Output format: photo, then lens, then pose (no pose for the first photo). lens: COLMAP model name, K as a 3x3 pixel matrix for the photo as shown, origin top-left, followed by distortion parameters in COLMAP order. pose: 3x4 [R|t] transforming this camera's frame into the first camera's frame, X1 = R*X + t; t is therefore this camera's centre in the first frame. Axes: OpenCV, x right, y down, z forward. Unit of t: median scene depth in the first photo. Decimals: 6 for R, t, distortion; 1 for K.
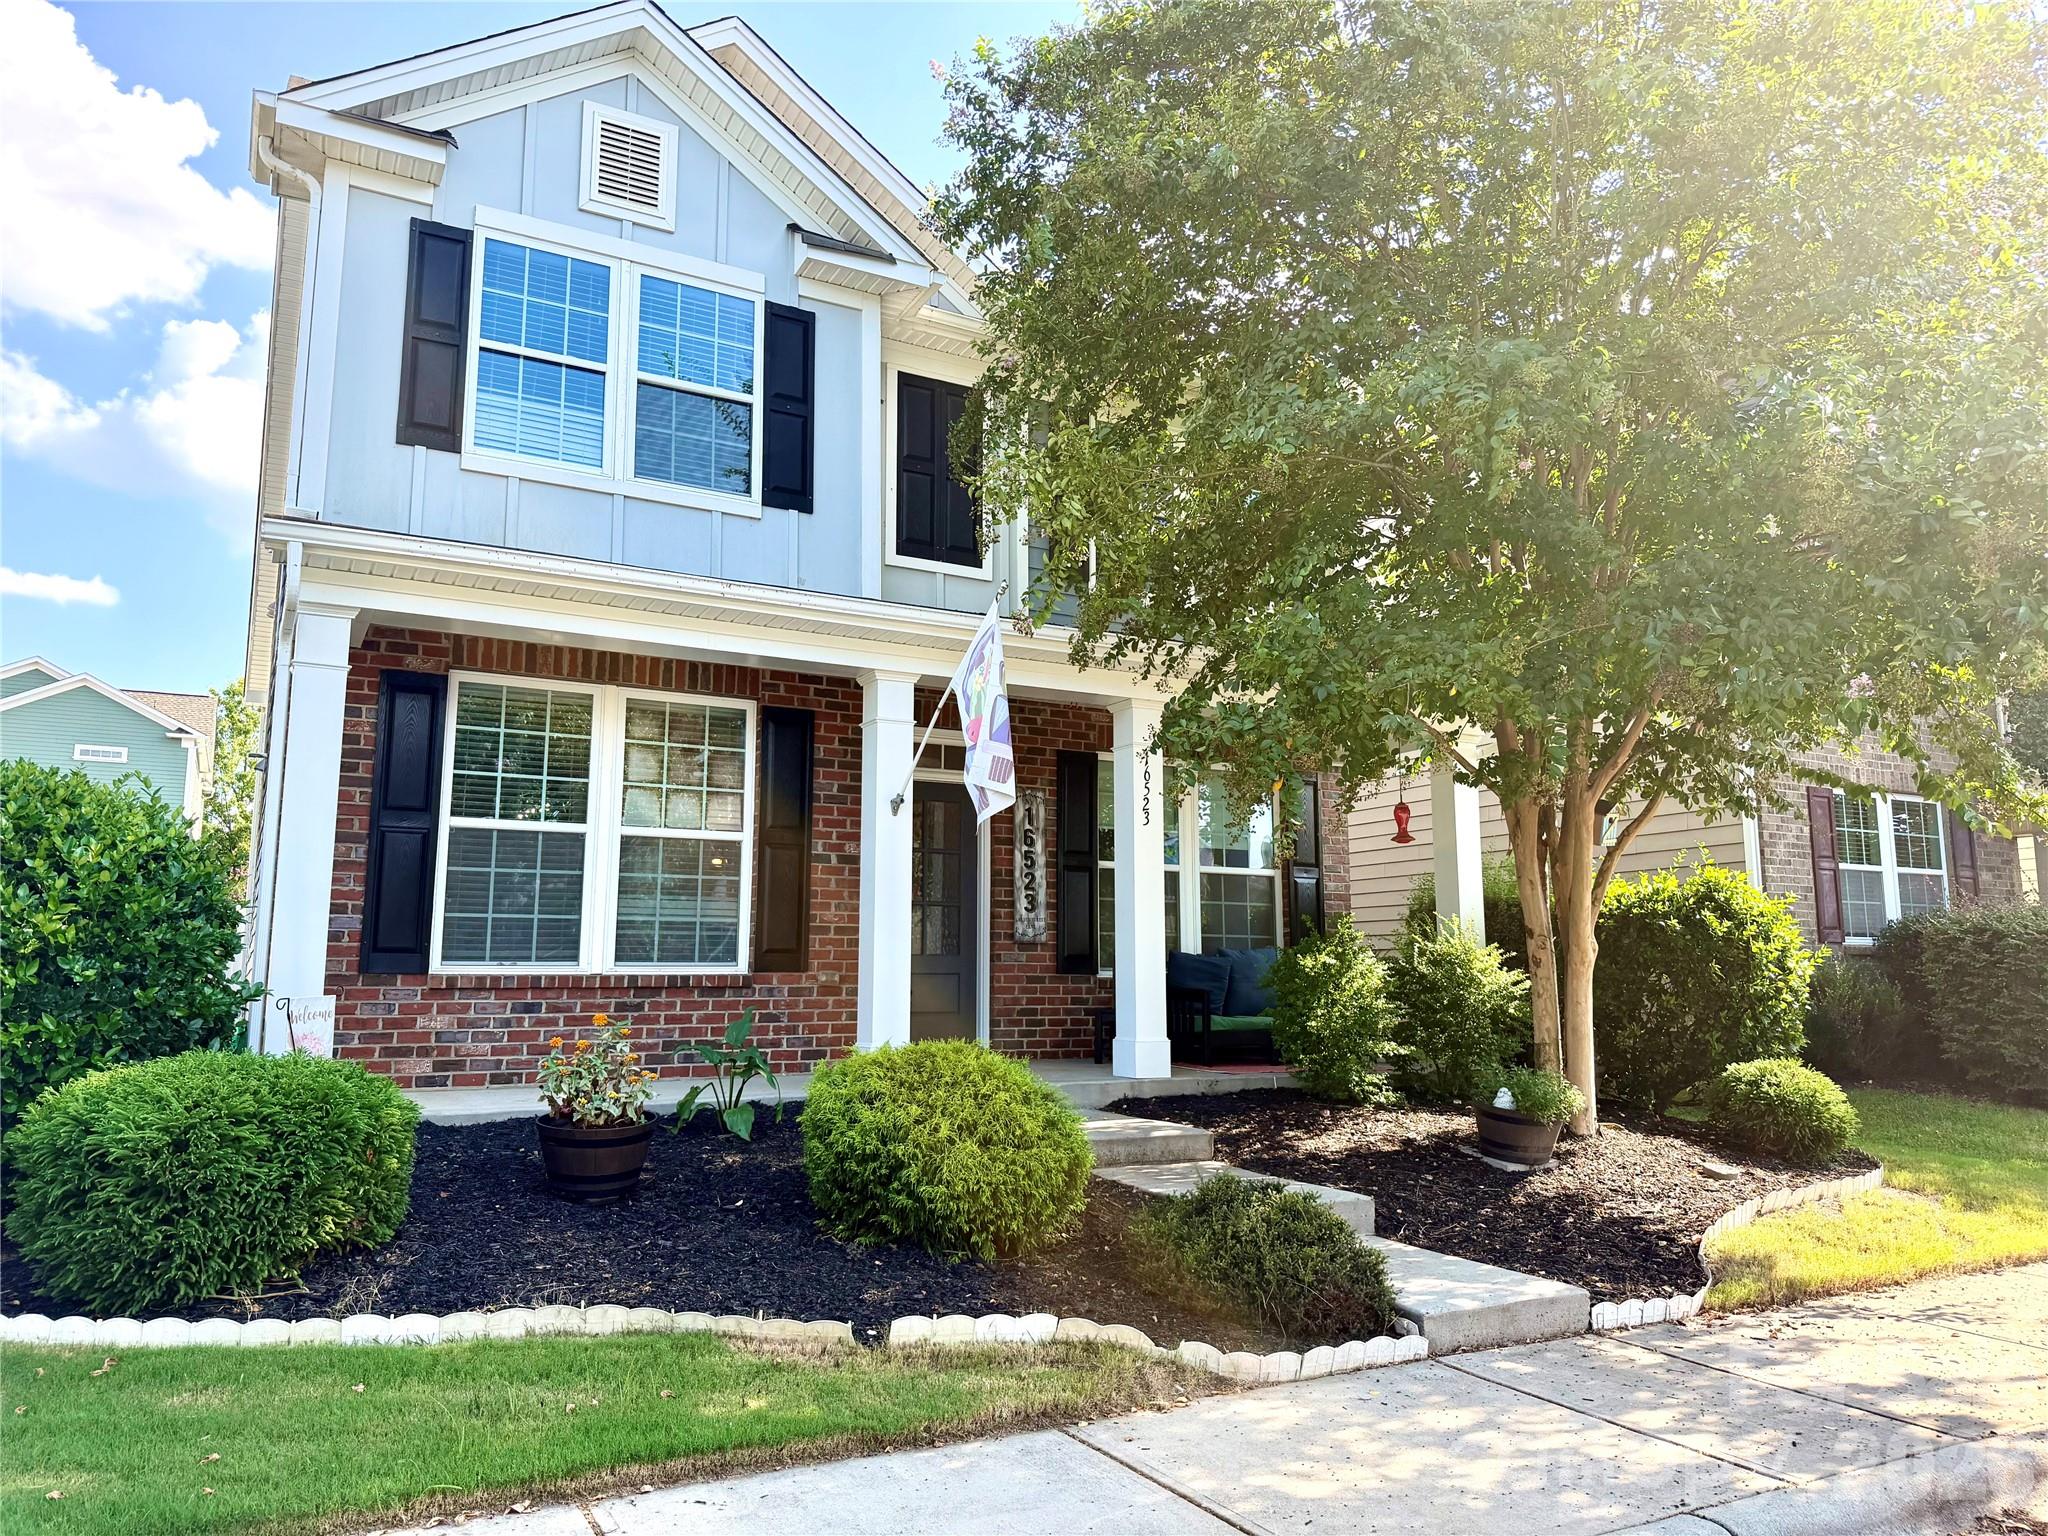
lens RADIAL K [[1427.6, 0, 1024.0], [0, 1427.6, 768.0], [0, 0, 1]] dist [0.000084, -0.000020]
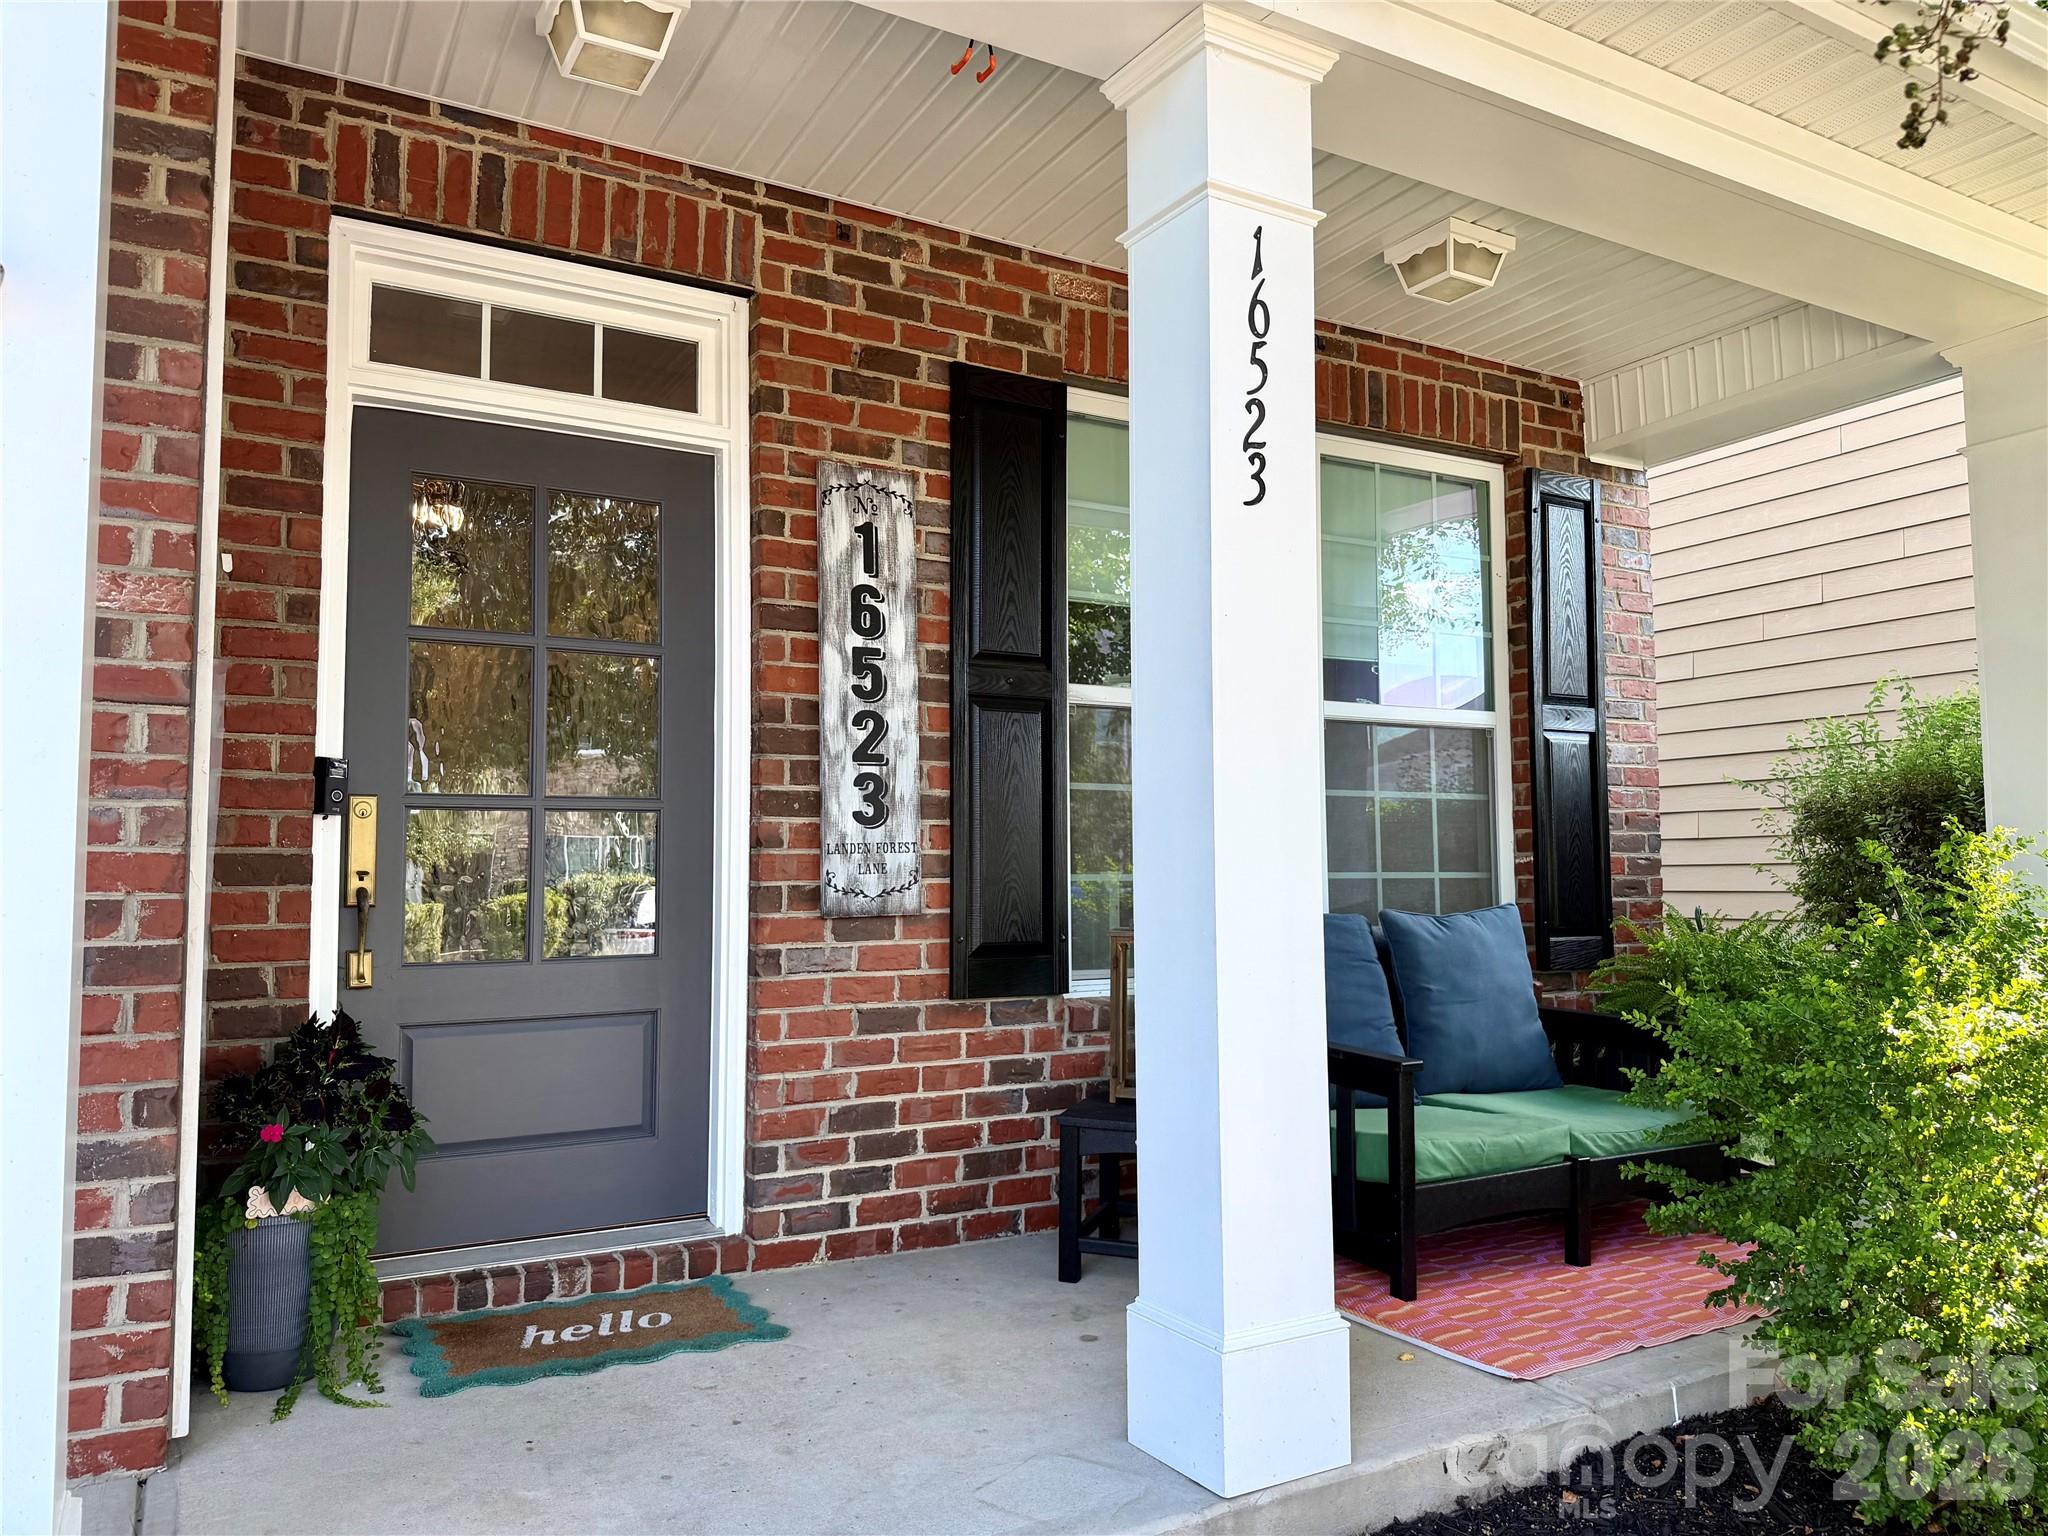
lens RADIAL K [[1427.6, 0, 1024.0], [0, 1427.6, 768.0], [0, 0, 1]] dist [0.000084, -0.000020]
pose [[0.999718, -0.004839, 0.023242, 0.033217], [0.002864, 0.996439, 0.084267, 0.057904], [-0.023567, -0.084177, 0.996172, 0.655005]]
